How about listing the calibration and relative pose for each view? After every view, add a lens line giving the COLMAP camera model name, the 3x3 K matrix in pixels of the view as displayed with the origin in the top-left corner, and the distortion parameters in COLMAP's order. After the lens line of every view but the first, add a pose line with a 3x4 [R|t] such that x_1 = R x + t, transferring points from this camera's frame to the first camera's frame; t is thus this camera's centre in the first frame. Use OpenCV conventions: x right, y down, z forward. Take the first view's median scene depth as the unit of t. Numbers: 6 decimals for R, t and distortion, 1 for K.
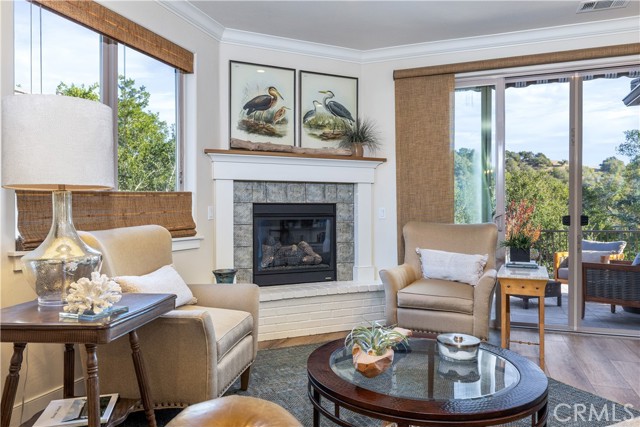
lens RADIAL K [[446.1, 0, 320.0], [0, 446.1, 213.5], [0, 0, 1]] dist [-0.003990, 0.001072]
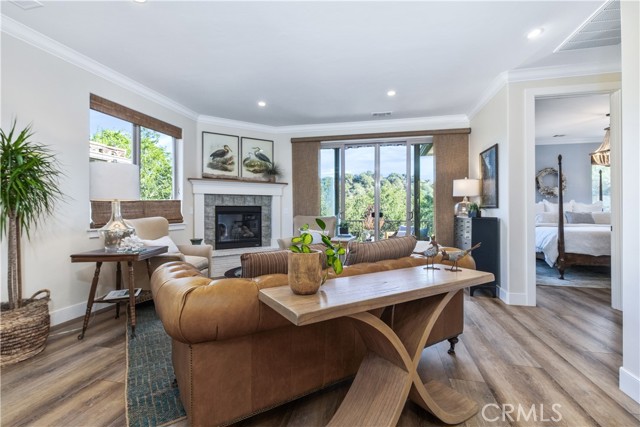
lens RADIAL K [[292.7, 0, 318.5], [0, 292.7, 209.7], [0, 0, 1]] dist [0.000016, -0.000378]
pose [[0.991636, 0.000609, 0.129062, 0.125174], [0.000236, 0.999979, -0.006536, 0.001339], [-0.129063, 0.006512, 0.991615, -0.299516]]
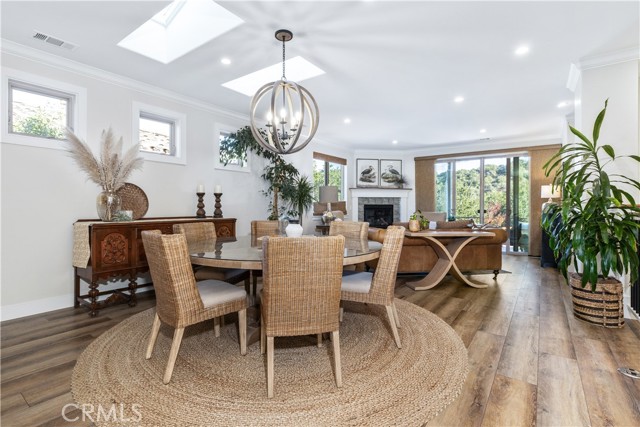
lens RADIAL K [[292.7, 0, 318.5], [0, 292.7, 209.7], [0, 0, 1]] dist [0.000016, -0.000378]
pose [[0.957969, 0.005211, -0.286824, 0.123100], [-0.004382, 0.999984, 0.003530, 0.004769], [0.286838, -0.002125, 0.957977, -0.989071]]
